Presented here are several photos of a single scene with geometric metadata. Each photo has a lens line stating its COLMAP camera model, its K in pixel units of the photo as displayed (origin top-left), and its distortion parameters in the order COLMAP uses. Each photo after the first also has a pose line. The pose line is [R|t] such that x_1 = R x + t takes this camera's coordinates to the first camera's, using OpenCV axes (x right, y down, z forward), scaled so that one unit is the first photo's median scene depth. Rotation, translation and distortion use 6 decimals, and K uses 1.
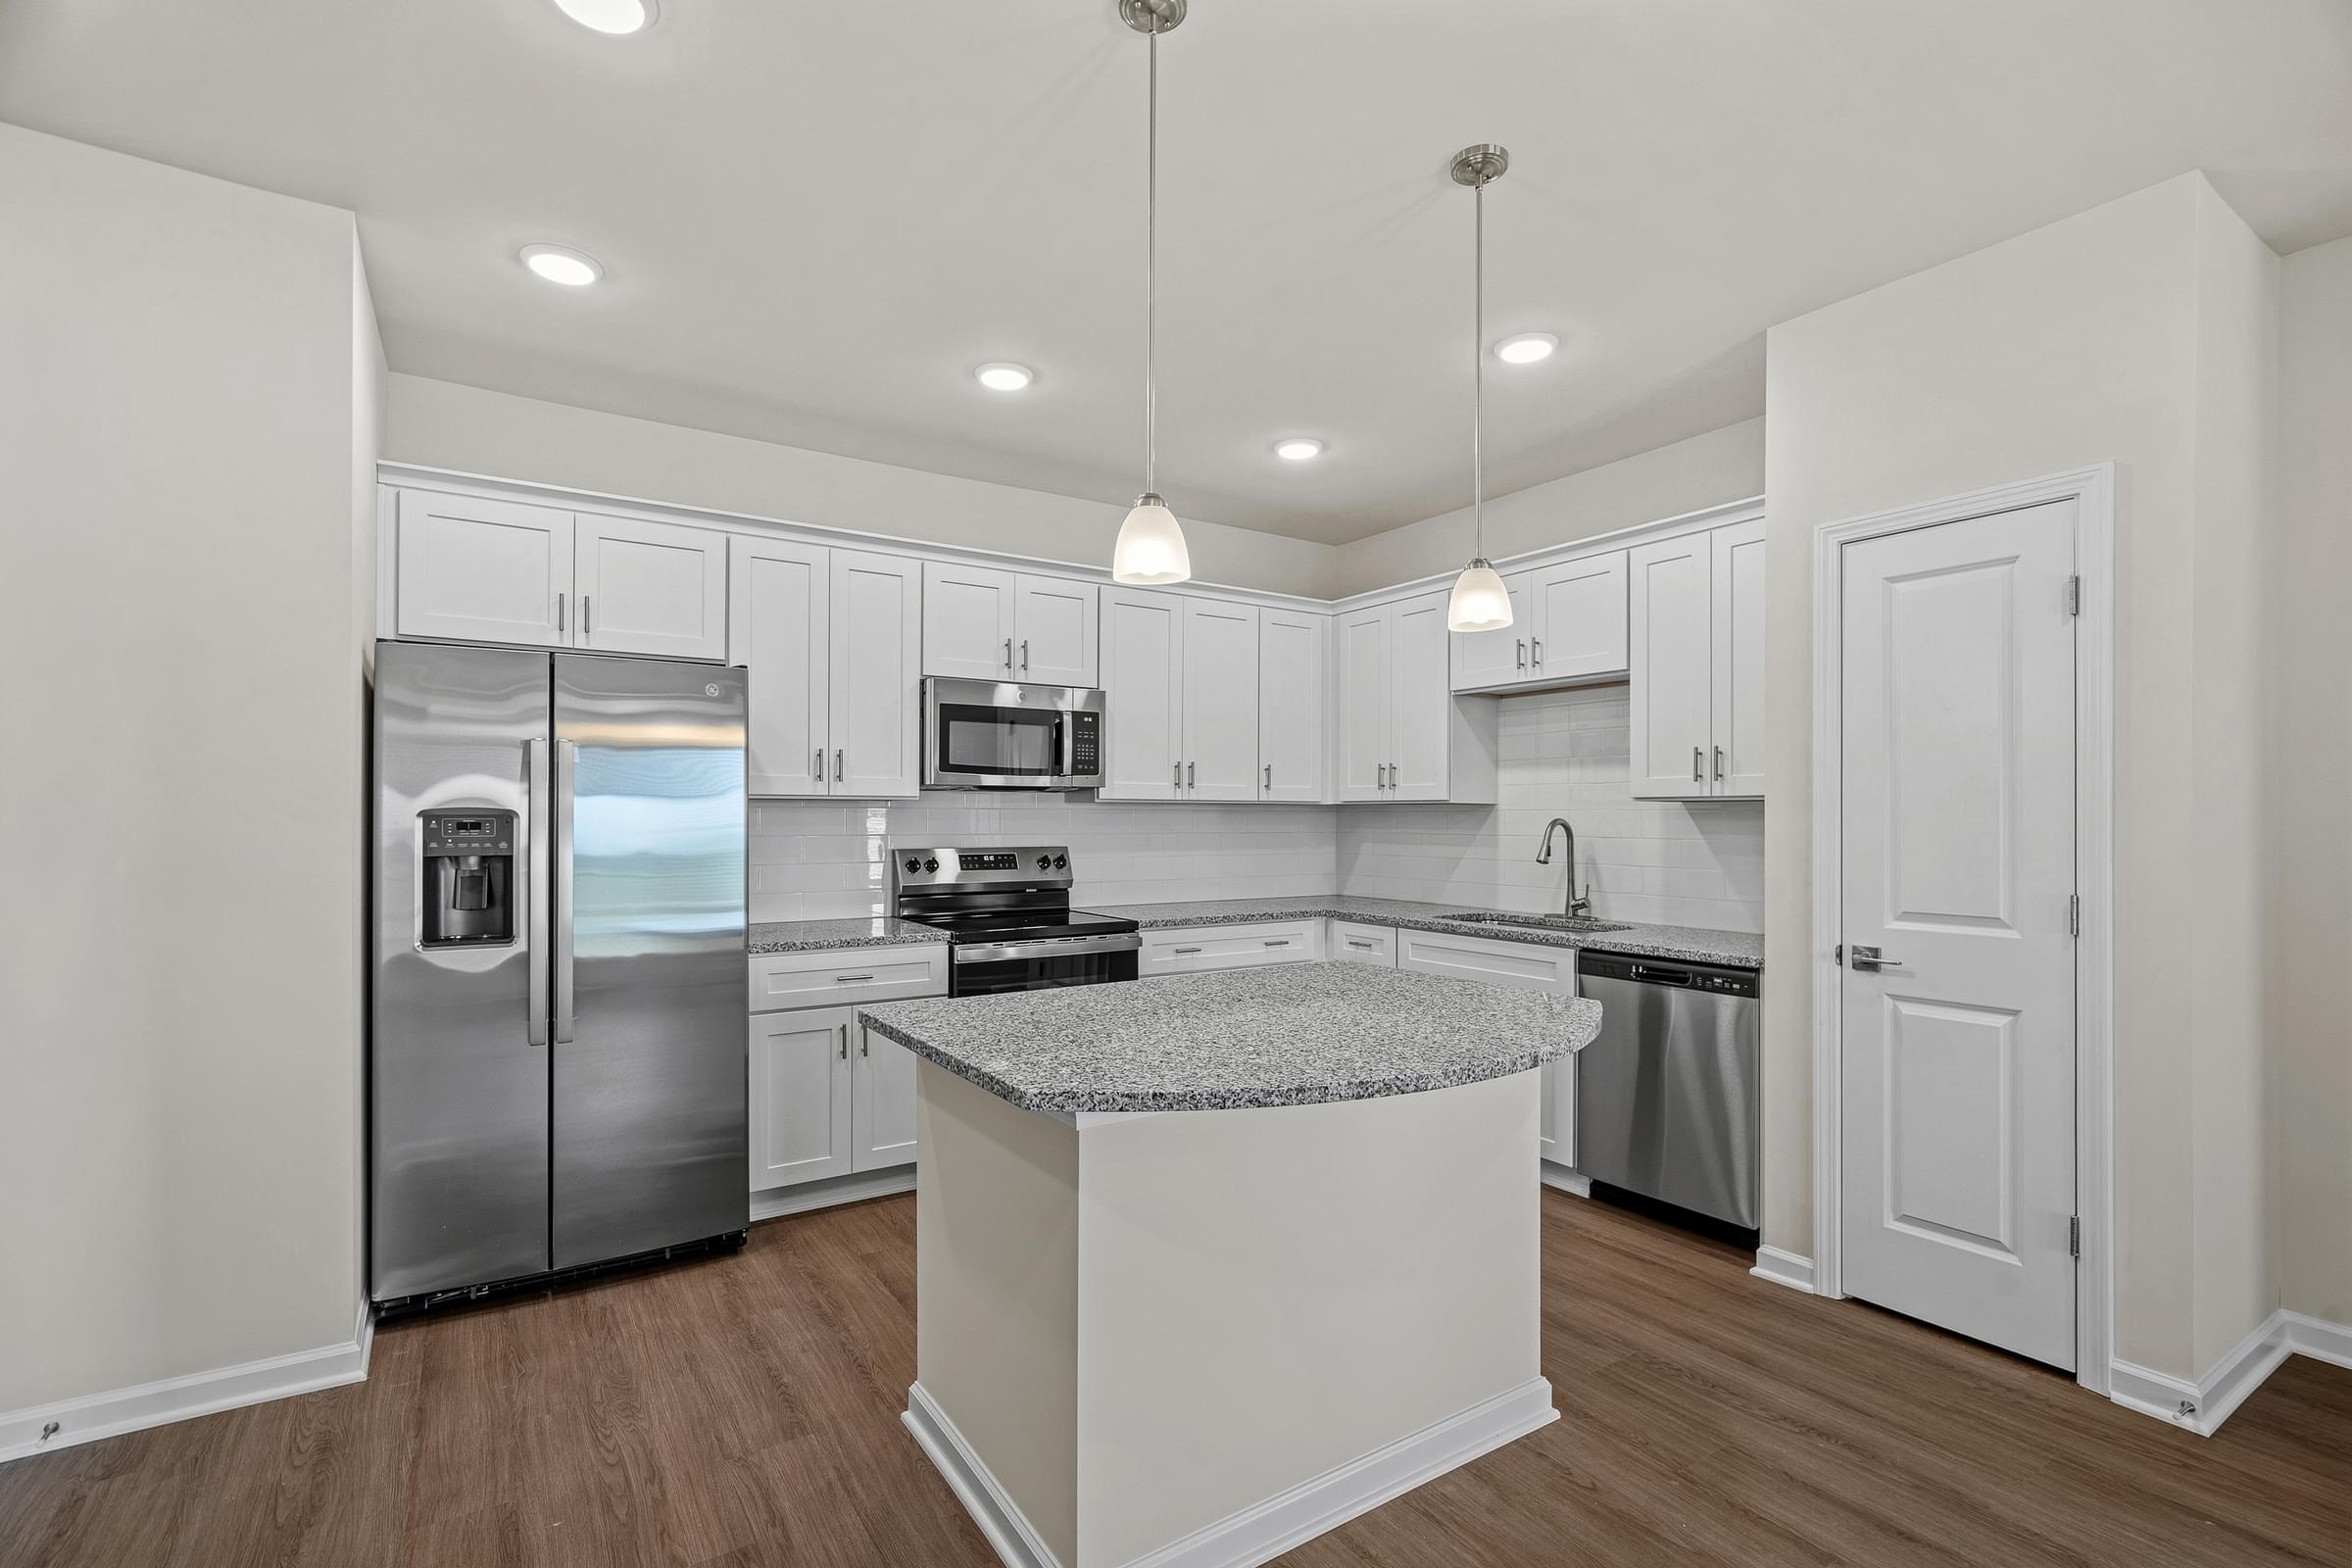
lens RADIAL K [[1078.0, 0, 1179.2], [0, 1078.0, 802.4], [0, 0, 1]] dist [-0.001254, 0.000241]
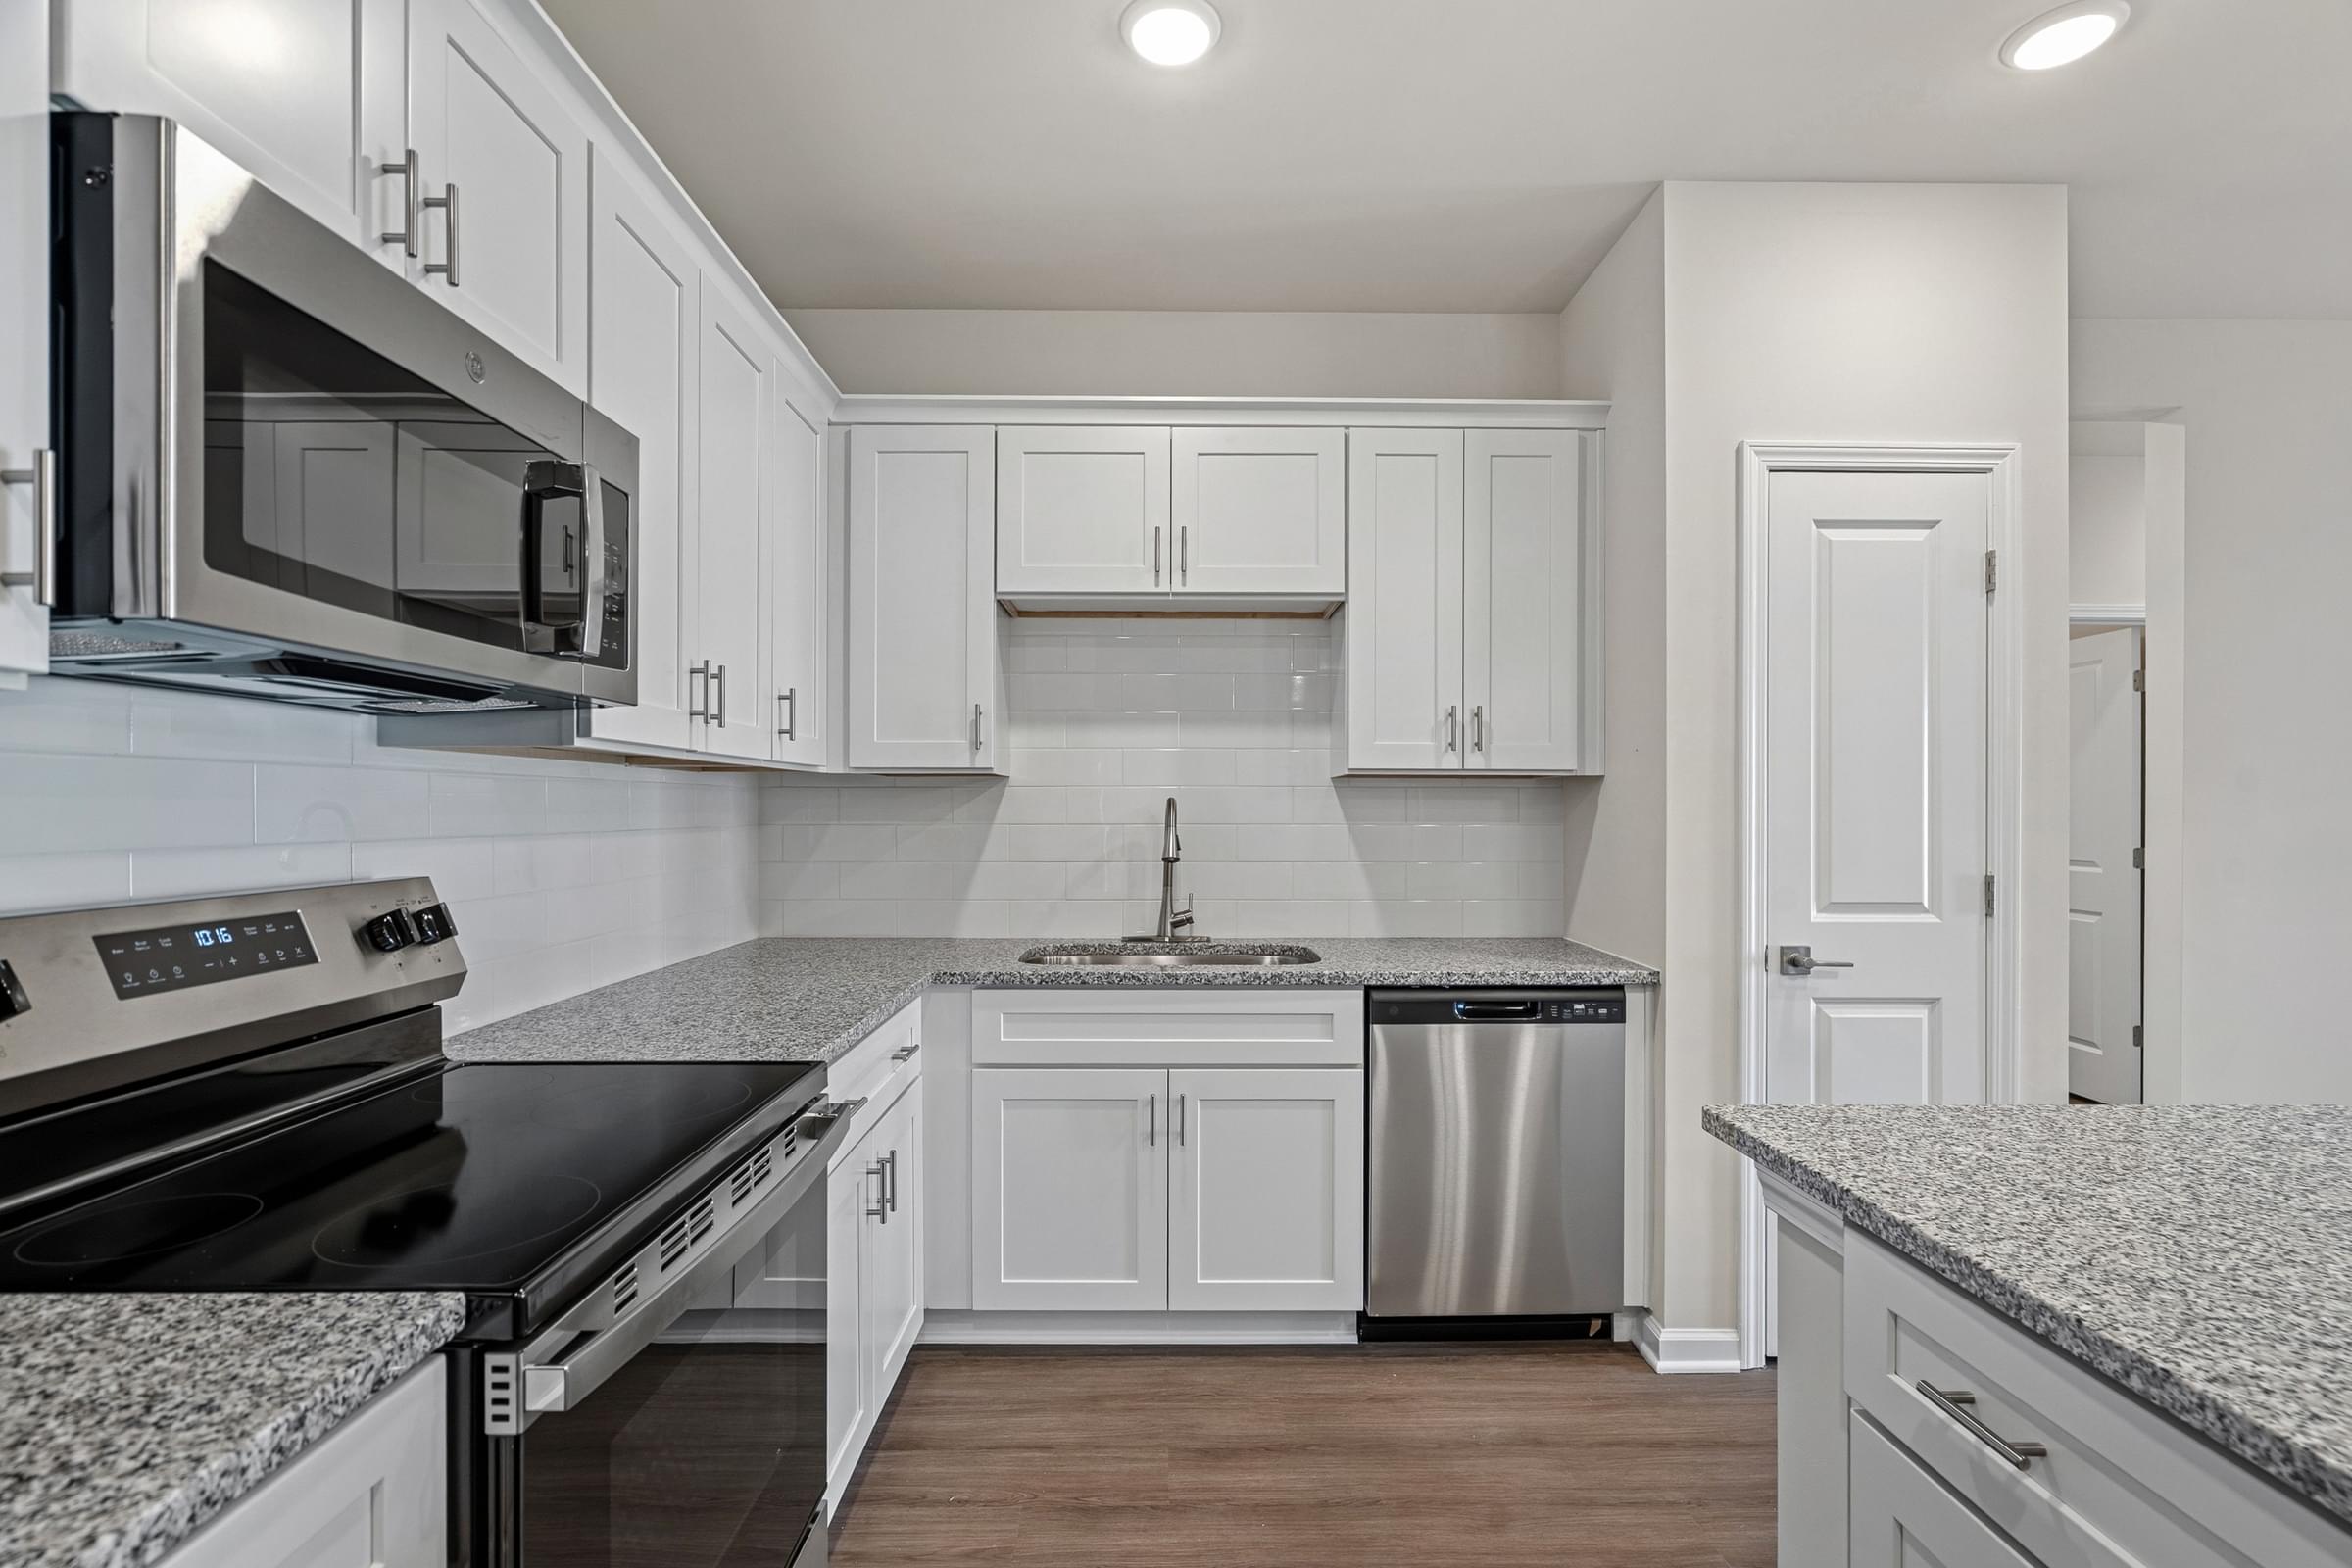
lens RADIAL K [[1139.3, 0, 1170.6], [0, 1139.3, 806.5], [0, 0, 1]] dist [0.000676, 0.000227]
pose [[0.551218, -0.001989, 0.834359, -0.299170], [-0.012700, 0.999861, 0.010773, 0.014093], [-0.834264, -0.016535, 0.551116, 0.693669]]
